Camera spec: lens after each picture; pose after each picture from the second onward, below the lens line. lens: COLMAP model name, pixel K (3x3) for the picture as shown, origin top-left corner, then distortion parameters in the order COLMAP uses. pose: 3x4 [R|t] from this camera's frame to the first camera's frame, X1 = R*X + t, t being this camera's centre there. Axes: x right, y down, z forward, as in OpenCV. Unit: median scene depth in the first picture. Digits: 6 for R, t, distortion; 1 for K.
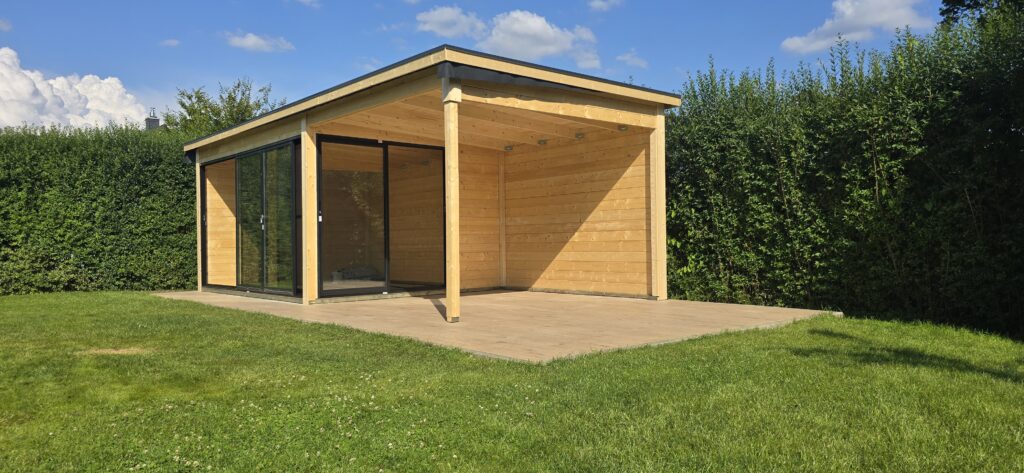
lens RADIAL K [[677.2, 0, 532.1], [0, 677.2, 257.1], [0, 0, 1]] dist [0.068111, -0.063172]
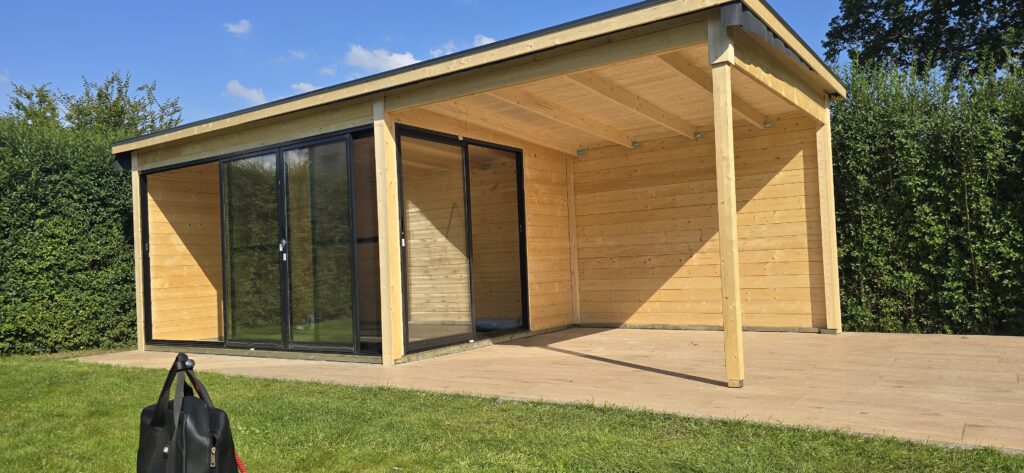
lens RADIAL K [[677.2, 0, 532.1], [0, 677.2, 257.1], [0, 0, 1]] dist [0.068111, -0.063172]
pose [[0.969366, -0.024148, 0.244431, -0.309010], [0.033424, 0.998867, -0.033871, -0.010745], [-0.243336, 0.041003, 0.969075, 0.246054]]
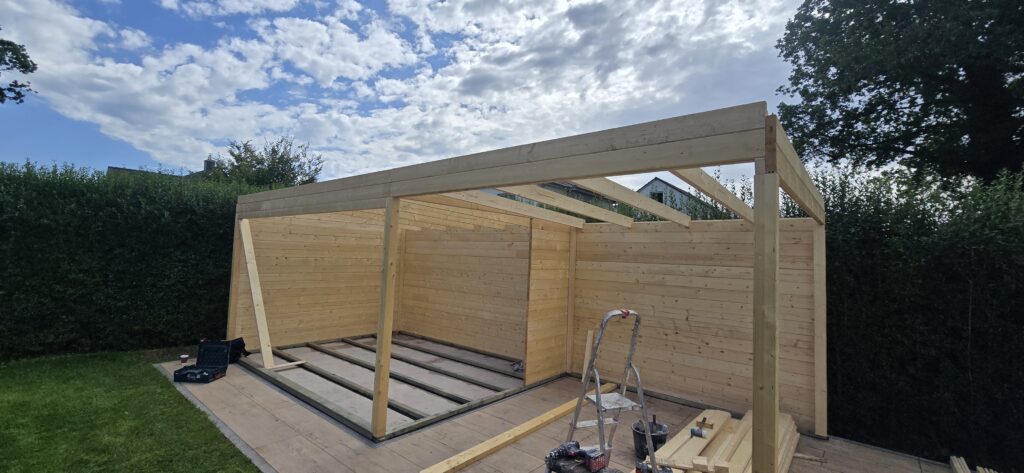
lens RADIAL K [[409.6, 0, 512.0], [0, 409.6, 236.5], [0, 0, 1]] dist [-0.010539, 0.000137]
pose [[0.989138, 0.057165, 0.135419, -0.222060], [-0.048782, 0.996729, -0.064436, -0.109731], [-0.138659, 0.057130, 0.988691, 0.472273]]
